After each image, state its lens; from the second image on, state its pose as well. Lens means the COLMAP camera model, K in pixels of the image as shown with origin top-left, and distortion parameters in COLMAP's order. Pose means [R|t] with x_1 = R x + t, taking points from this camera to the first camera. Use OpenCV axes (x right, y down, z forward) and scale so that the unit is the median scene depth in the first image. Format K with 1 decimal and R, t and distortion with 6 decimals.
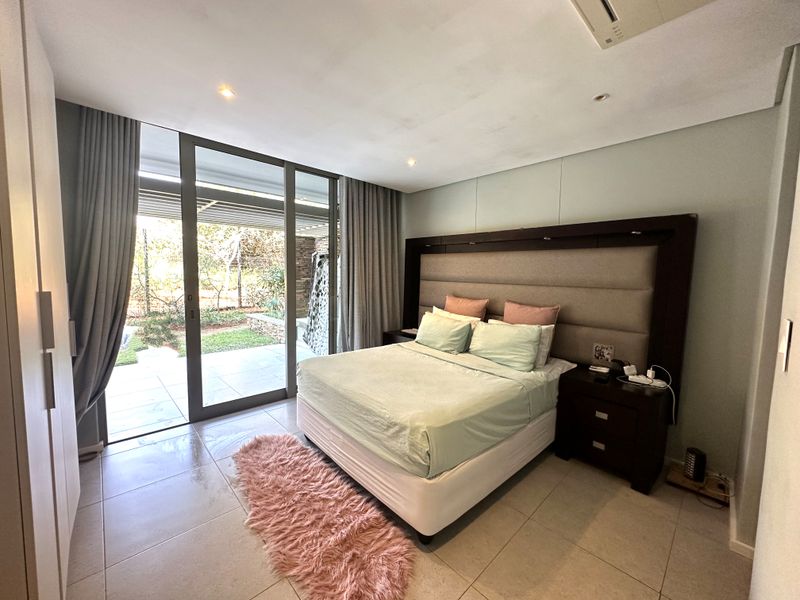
lens RADIAL K [[320.2, 0, 400.0], [0, 320.2, 300.0], [0, 0, 1]] dist [0.000383, 0.000187]
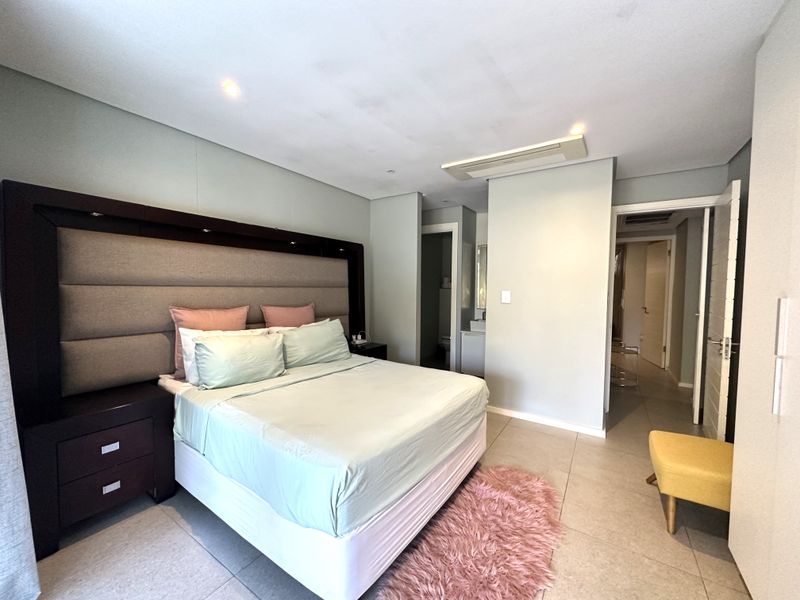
lens RADIAL K [[320.2, 0, 400.0], [0, 320.2, 300.0], [0, 0, 1]] dist [0.000383, 0.000187]
pose [[-0.231123, -0.069034, 0.970472, -0.665793], [0.059818, 0.994584, 0.084995, -0.069096], [-0.971084, 0.077696, -0.225742, 0.885438]]
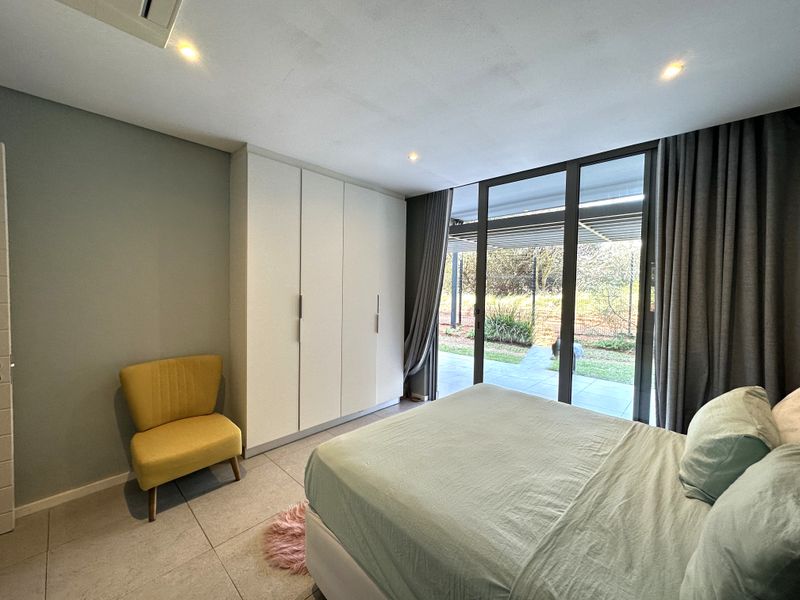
lens RADIAL K [[320.2, 0, 403.5], [0, 320.2, 307.5], [0, 0, 1]] dist [0.027877, 0.000104]
pose [[0.073744, 0.051622, -0.995940, 0.539269], [-0.102142, 0.993799, 0.043948, -0.047604], [0.992033, 0.098486, 0.078559, 0.589930]]
